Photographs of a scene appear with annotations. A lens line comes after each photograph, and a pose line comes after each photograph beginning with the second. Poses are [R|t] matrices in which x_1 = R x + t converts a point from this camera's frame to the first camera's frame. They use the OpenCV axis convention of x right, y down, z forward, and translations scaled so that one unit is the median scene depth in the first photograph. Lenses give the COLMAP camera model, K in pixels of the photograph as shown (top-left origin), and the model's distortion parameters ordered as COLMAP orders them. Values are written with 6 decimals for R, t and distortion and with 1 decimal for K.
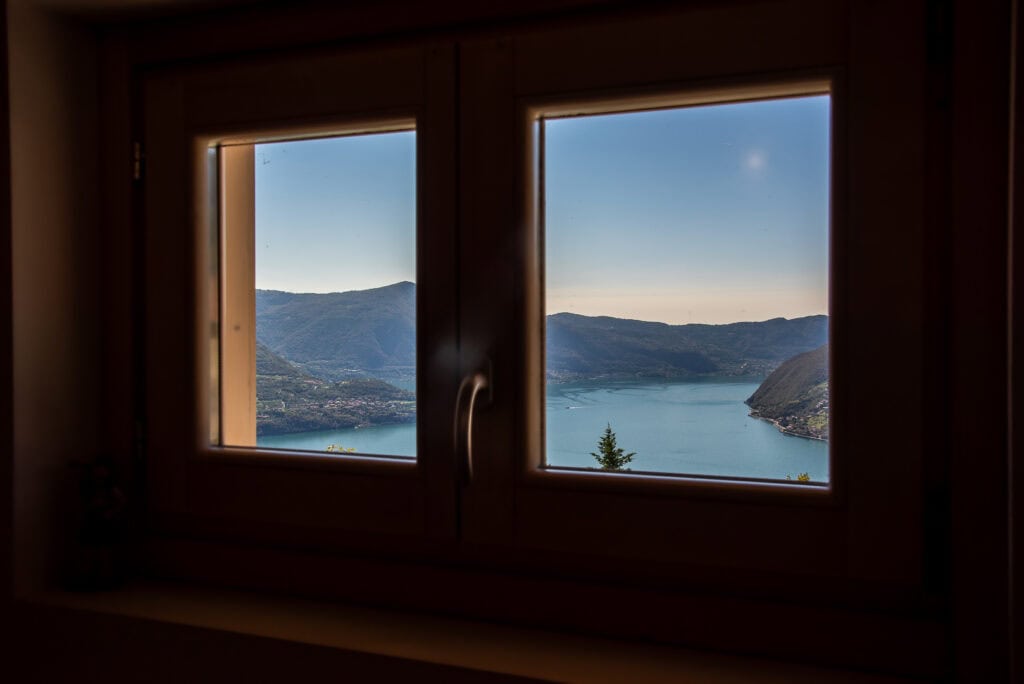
lens RADIAL K [[955.7, 0, 512.0], [0, 955.7, 342.0], [0, 0, 1]] dist [0.005790, 0.000851]
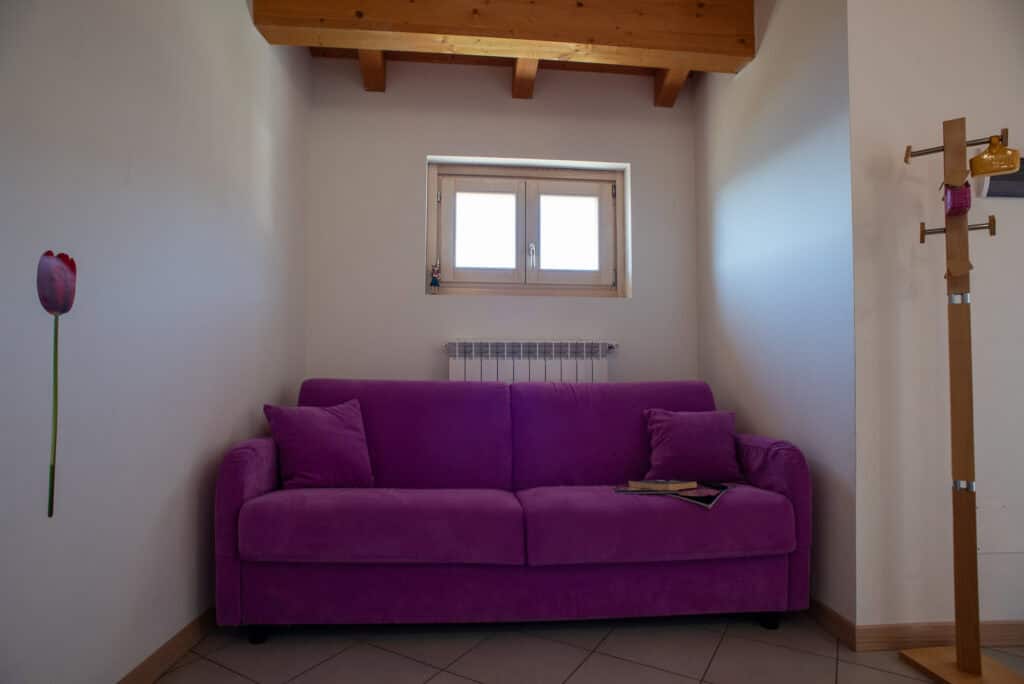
lens RADIAL K [[547.8, 0, 512.0], [0, 547.8, 342.0], [0, 0, 1]] dist [-0.081259, 0.047784]
pose [[0.877712, 0.014658, 0.478965, -1.332700], [0.011113, 0.998641, -0.050927, 0.599062], [-0.479060, 0.050022, 0.876356, -1.243699]]
